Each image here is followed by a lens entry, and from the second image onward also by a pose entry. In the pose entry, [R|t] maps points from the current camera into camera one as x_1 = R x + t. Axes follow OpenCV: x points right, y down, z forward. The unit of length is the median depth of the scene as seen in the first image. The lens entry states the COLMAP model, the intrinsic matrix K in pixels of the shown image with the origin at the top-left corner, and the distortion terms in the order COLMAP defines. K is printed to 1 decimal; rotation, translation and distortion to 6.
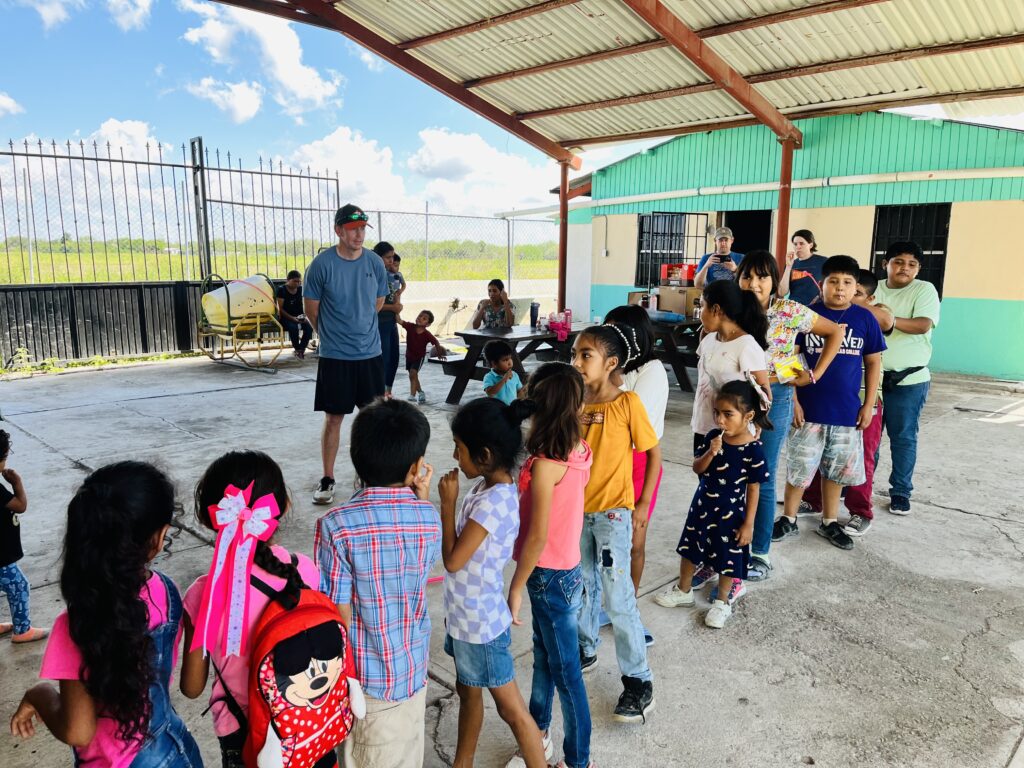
lens RADIAL K [[771.0, 0, 510.7], [0, 771.0, 381.1], [0, 0, 1]] dist [0.007558, -0.026090]
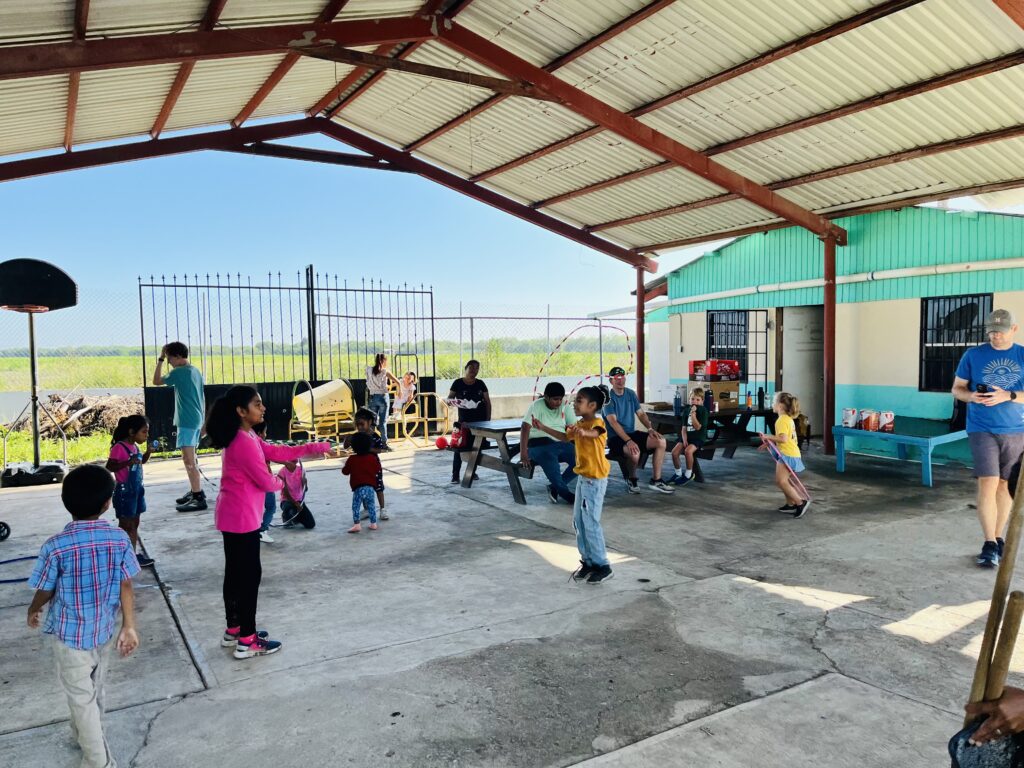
lens RADIAL K [[771.0, 0, 514.6], [0, 771.0, 388.1], [0, 0, 1]] dist [0.007558, -0.026090]
pose [[0.971555, -0.015814, -0.236286, 0.190337], [-0.009881, 0.994192, -0.107165, 0.000000], [0.236608, 0.106452, 0.965756, -0.068952]]
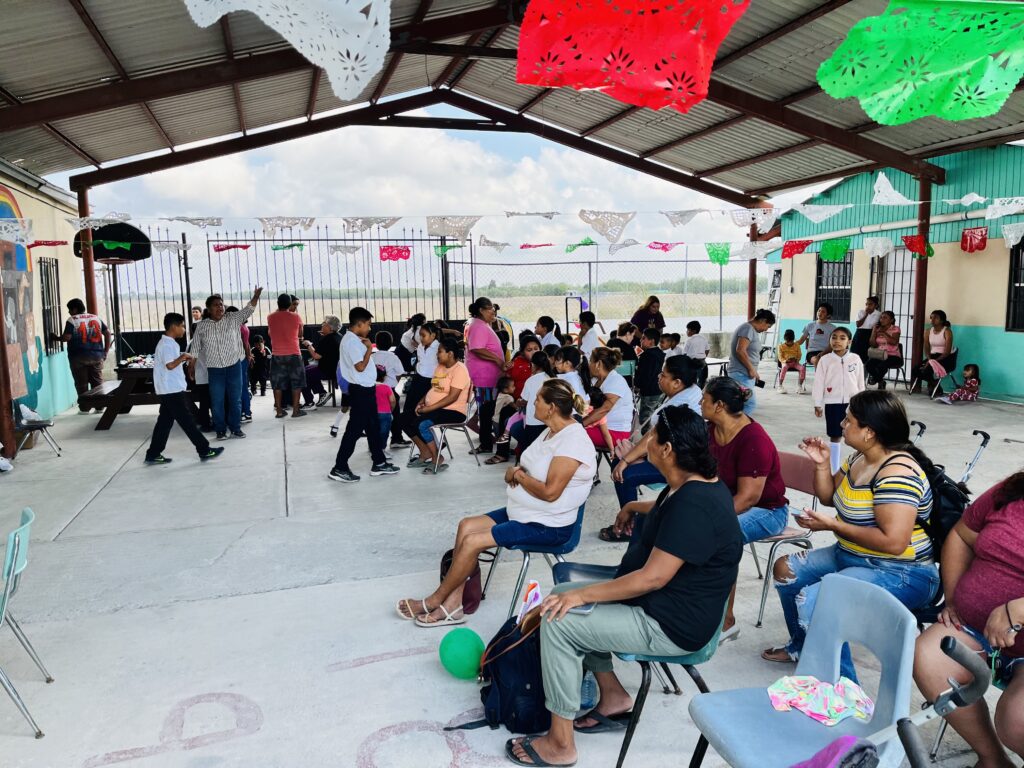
lens RADIAL K [[771.0, 0, 511.0], [0, 771.0, 385.2], [0, 0, 1]] dist [0.007558, -0.026090]
pose [[0.885609, 0.020558, -0.463976, 0.351293], [-0.036784, 0.998986, -0.025947, 0.010006], [0.462973, 0.040046, 0.885467, -0.151128]]
